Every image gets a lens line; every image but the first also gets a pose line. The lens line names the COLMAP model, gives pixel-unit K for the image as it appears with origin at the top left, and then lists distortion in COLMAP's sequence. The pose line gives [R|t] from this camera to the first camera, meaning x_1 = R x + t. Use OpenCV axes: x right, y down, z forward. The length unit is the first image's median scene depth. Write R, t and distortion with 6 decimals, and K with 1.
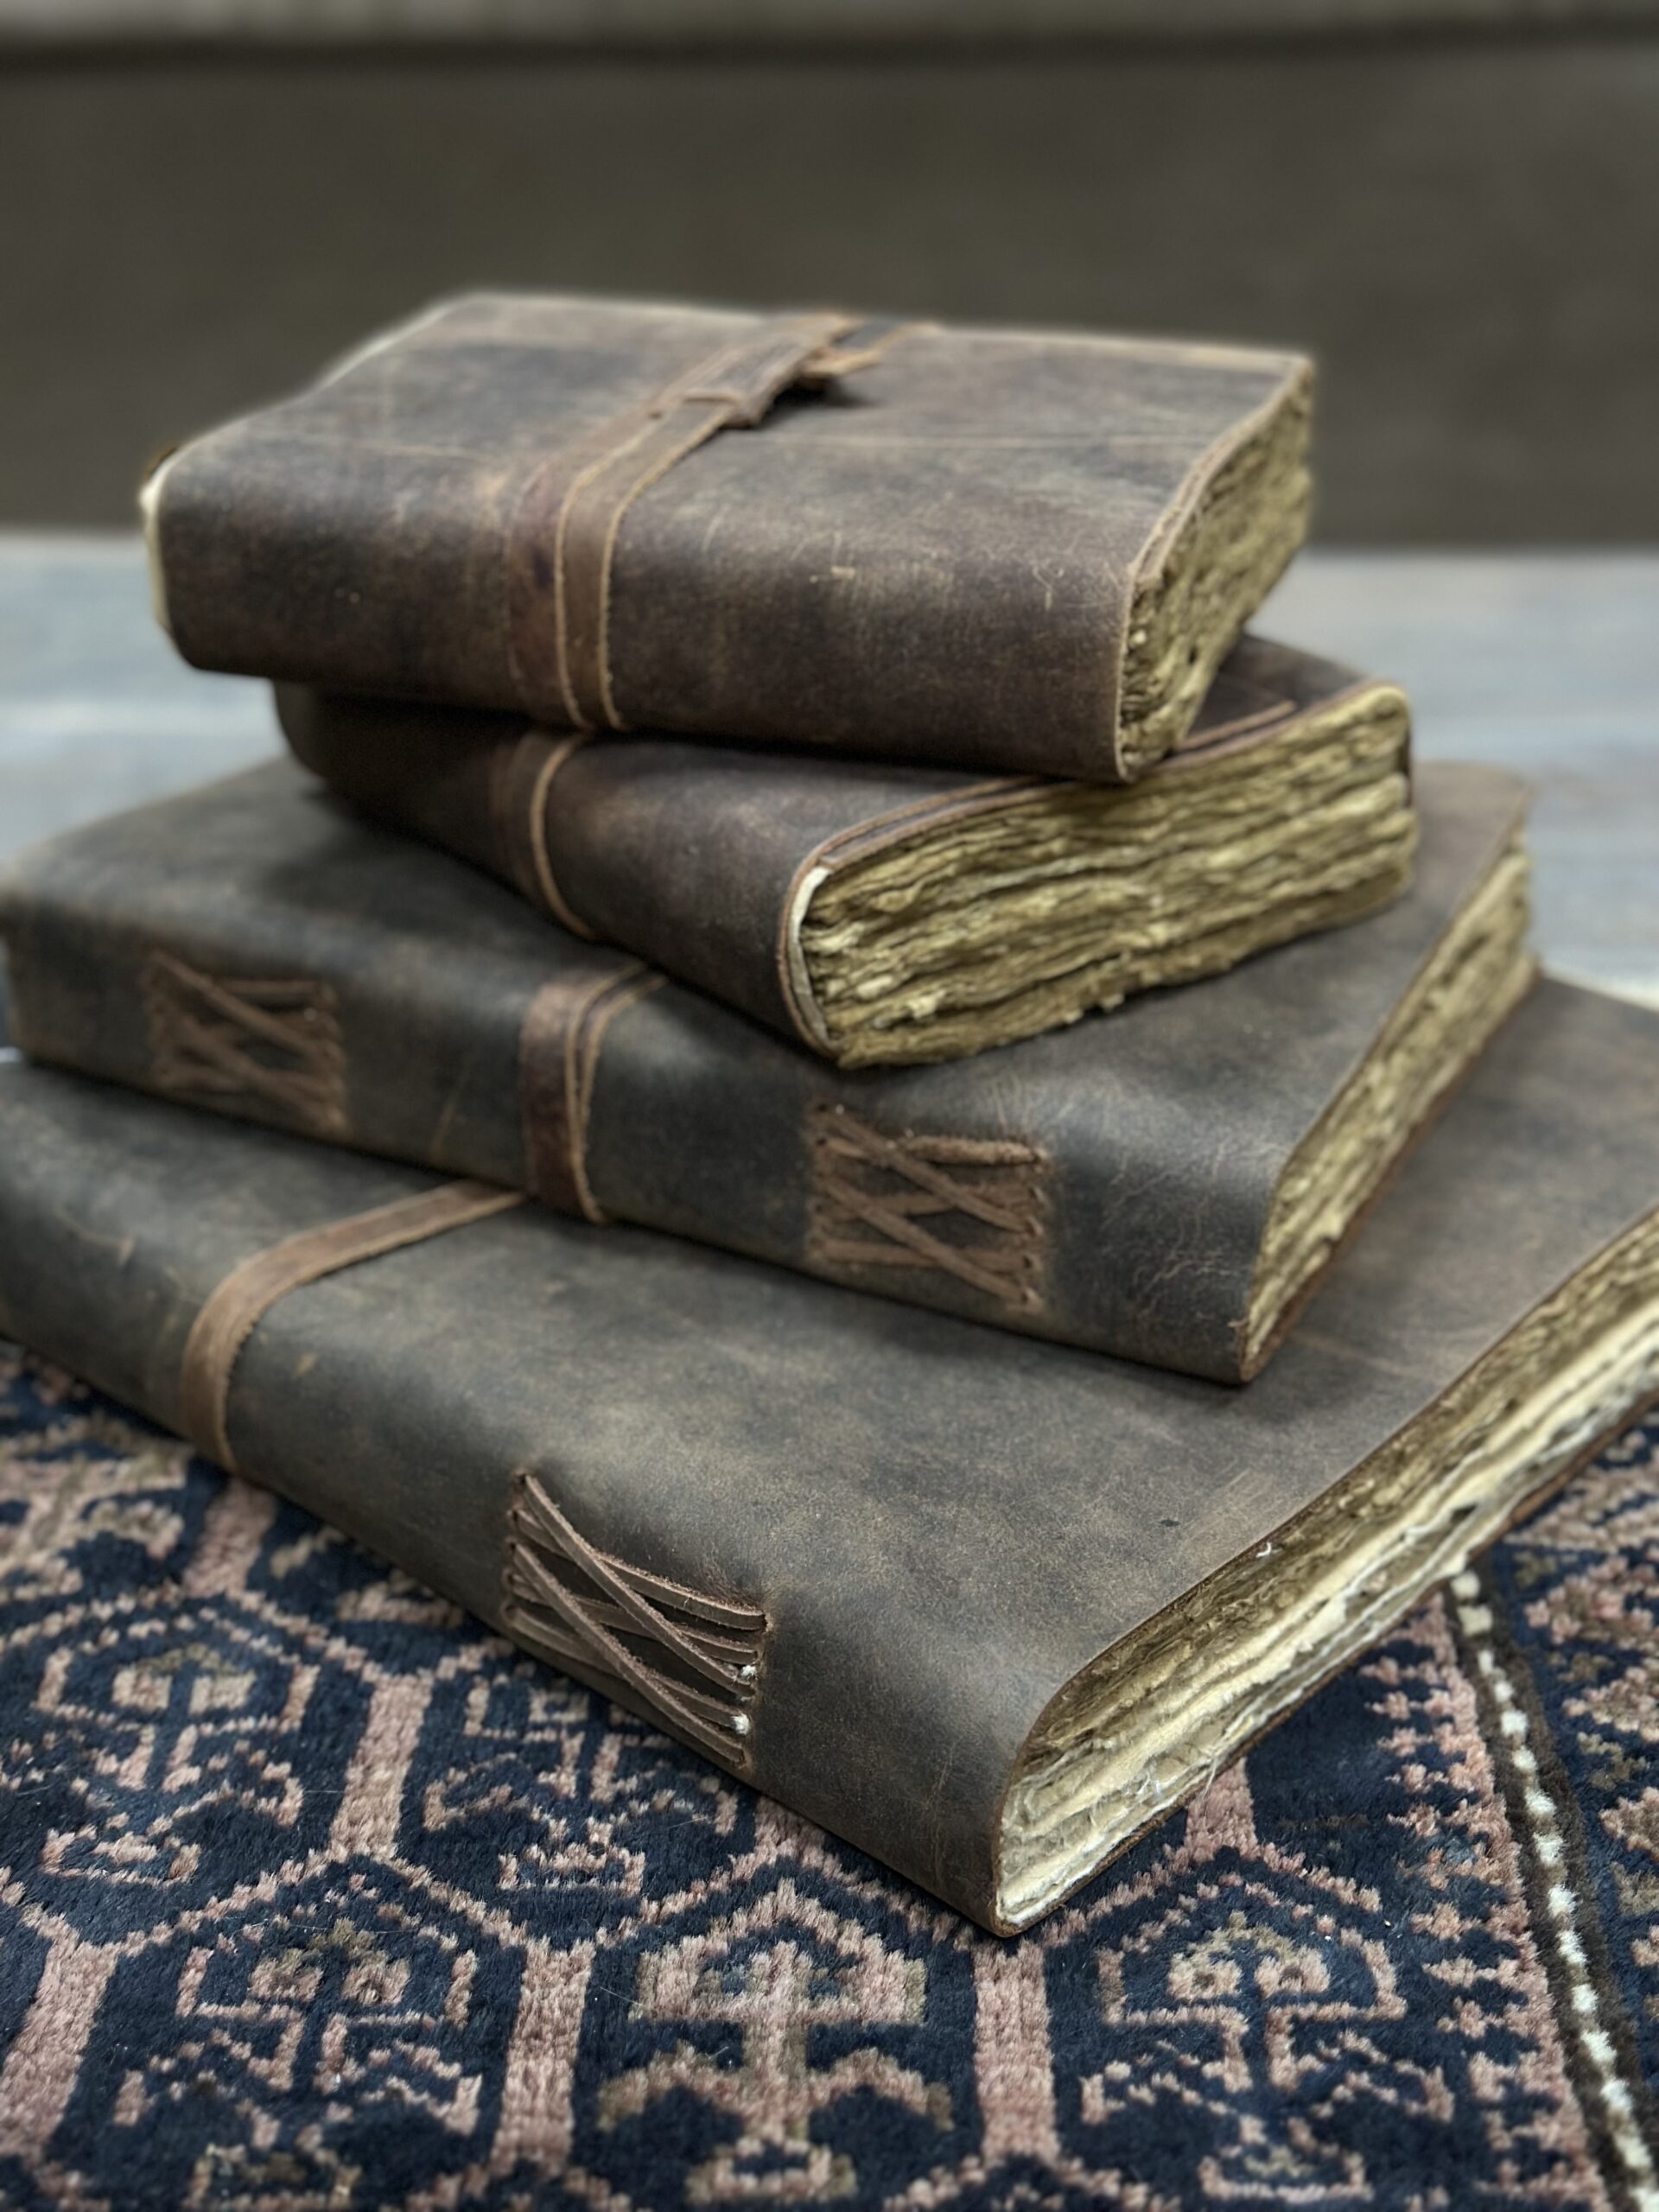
lens RADIAL K [[3076.0, 0, 836.3], [0, 3076.0, 1108.0], [0, 0, 1]] dist [0.049209, 0.000000]
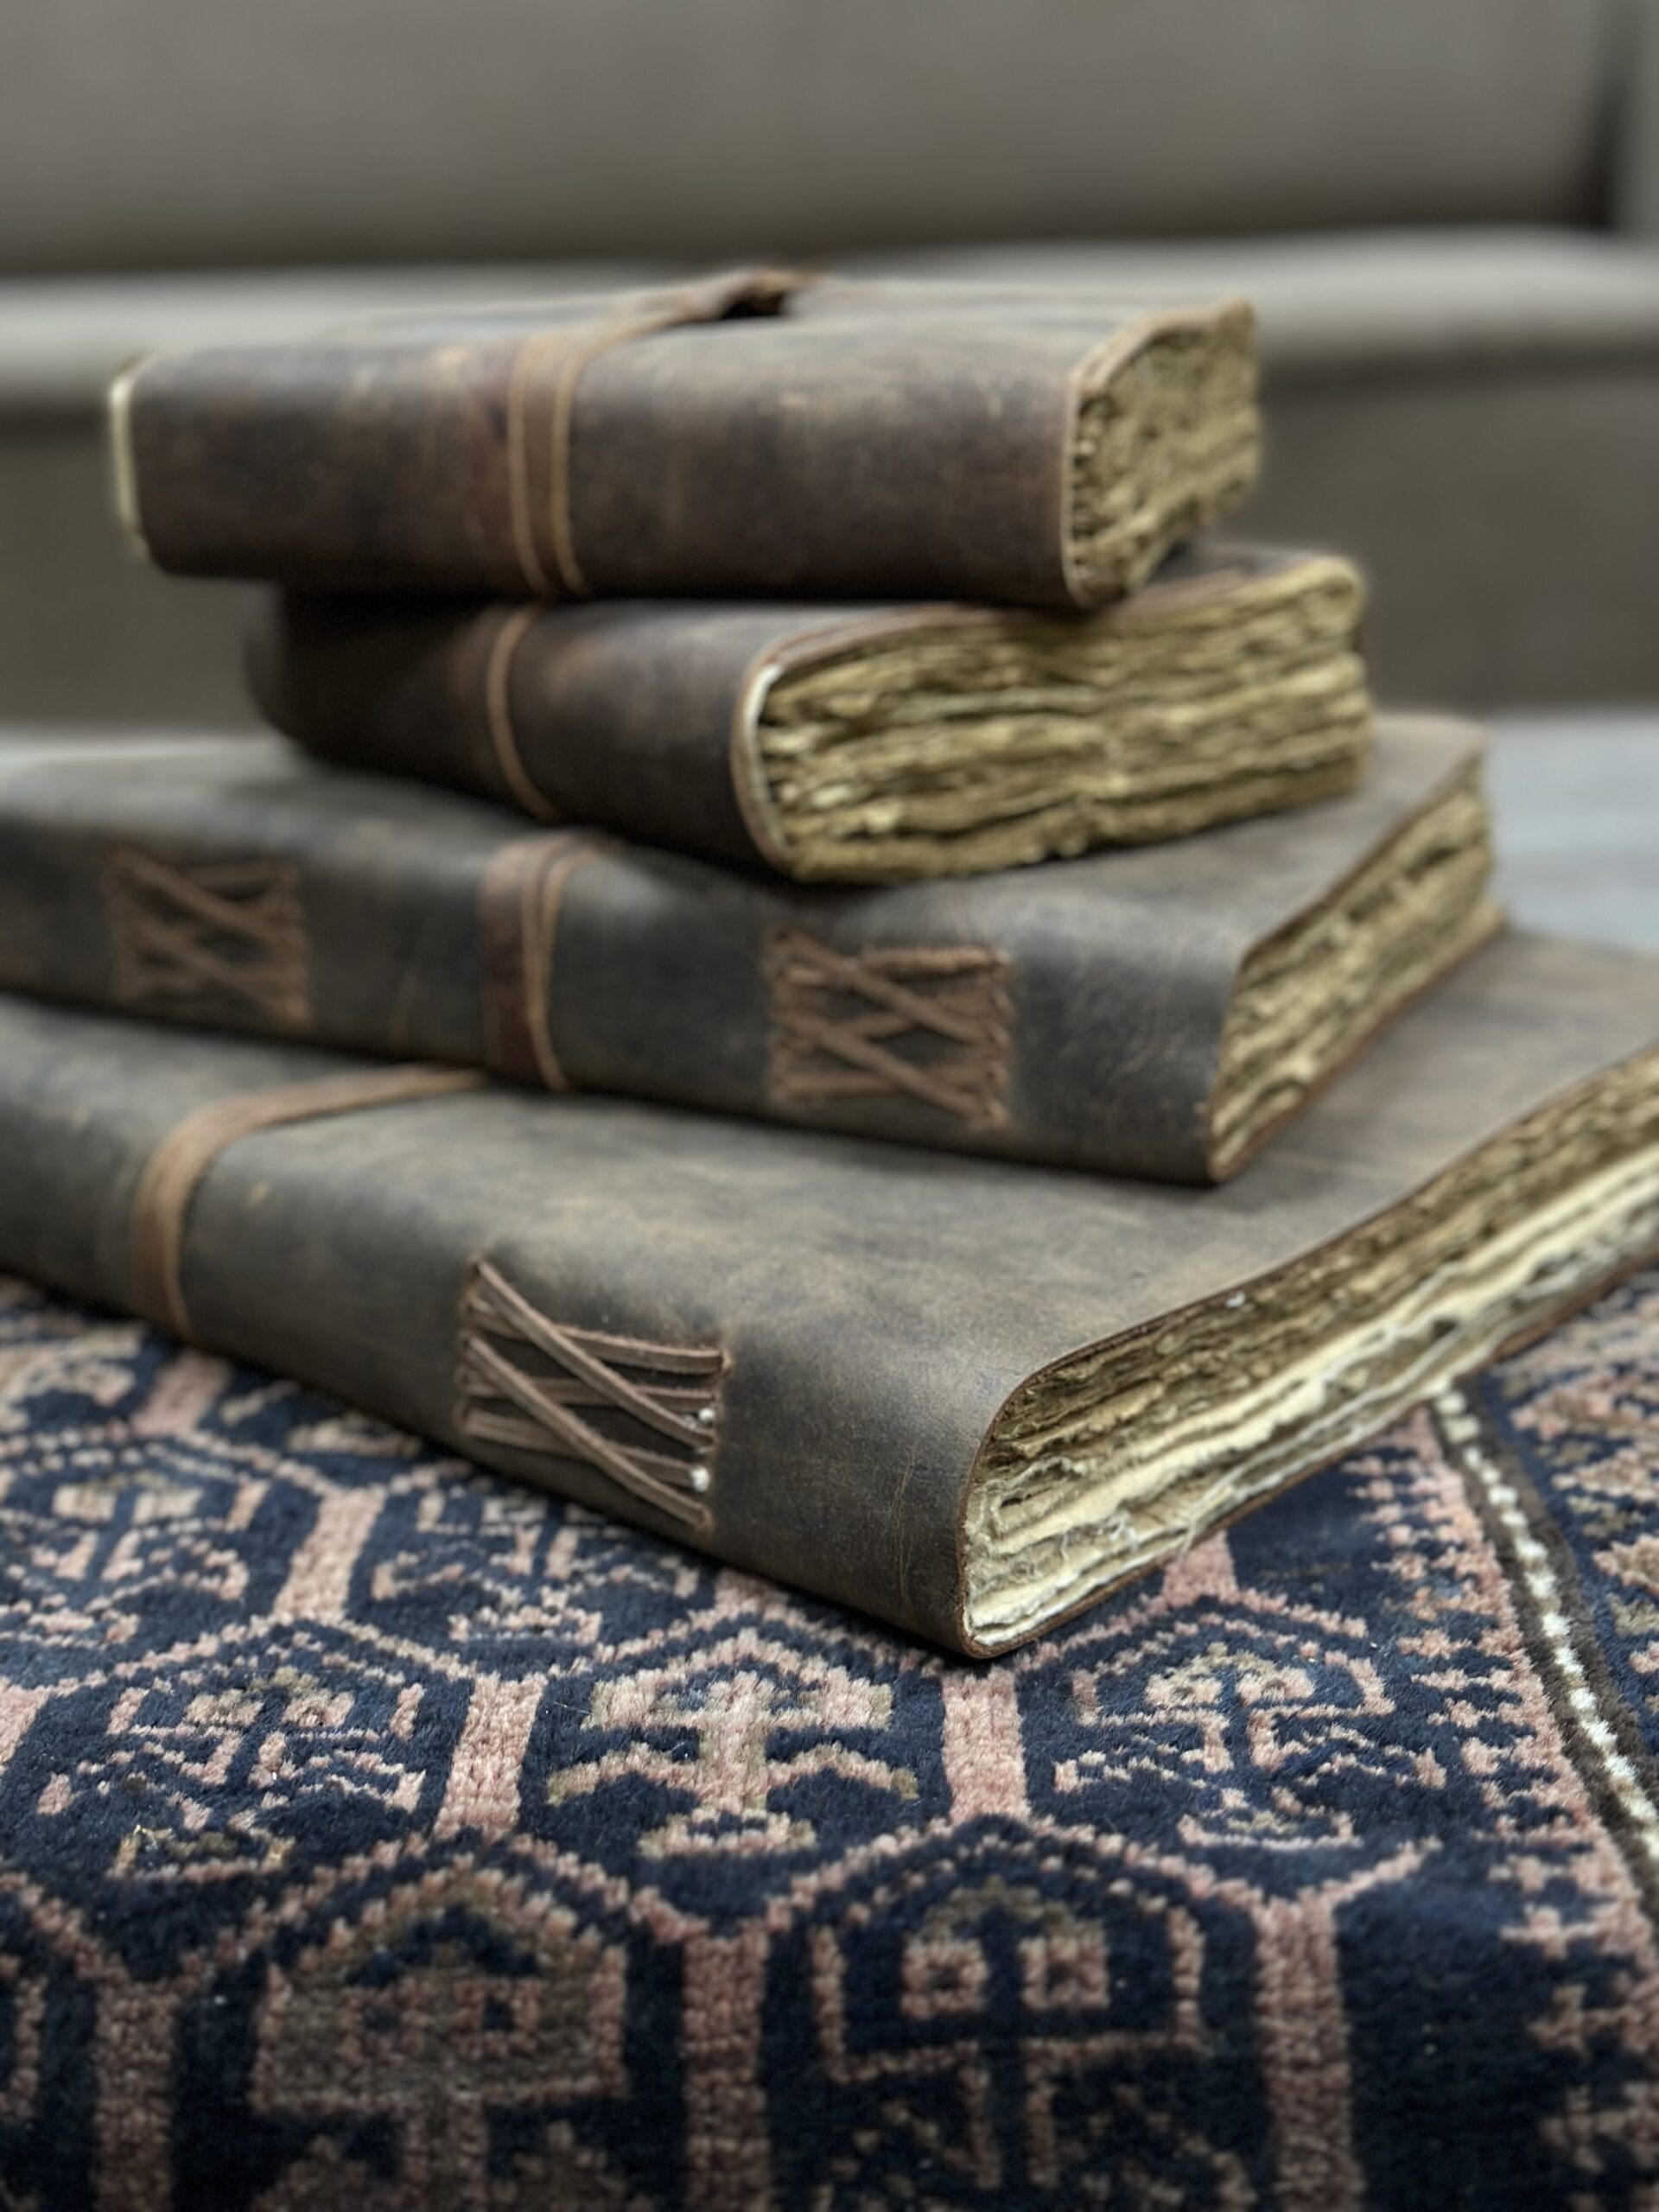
lens RADIAL K [[3076.0, 0, 821.6], [0, 3076.0, 1107.1], [0, 0, 1]] dist [0.049209, 0.000000]
pose [[0.999868, -0.015636, -0.004343, 0.012620], [0.014846, 0.989418, -0.144329, 0.212112], [0.006554, 0.144245, 0.989520, 0.026257]]
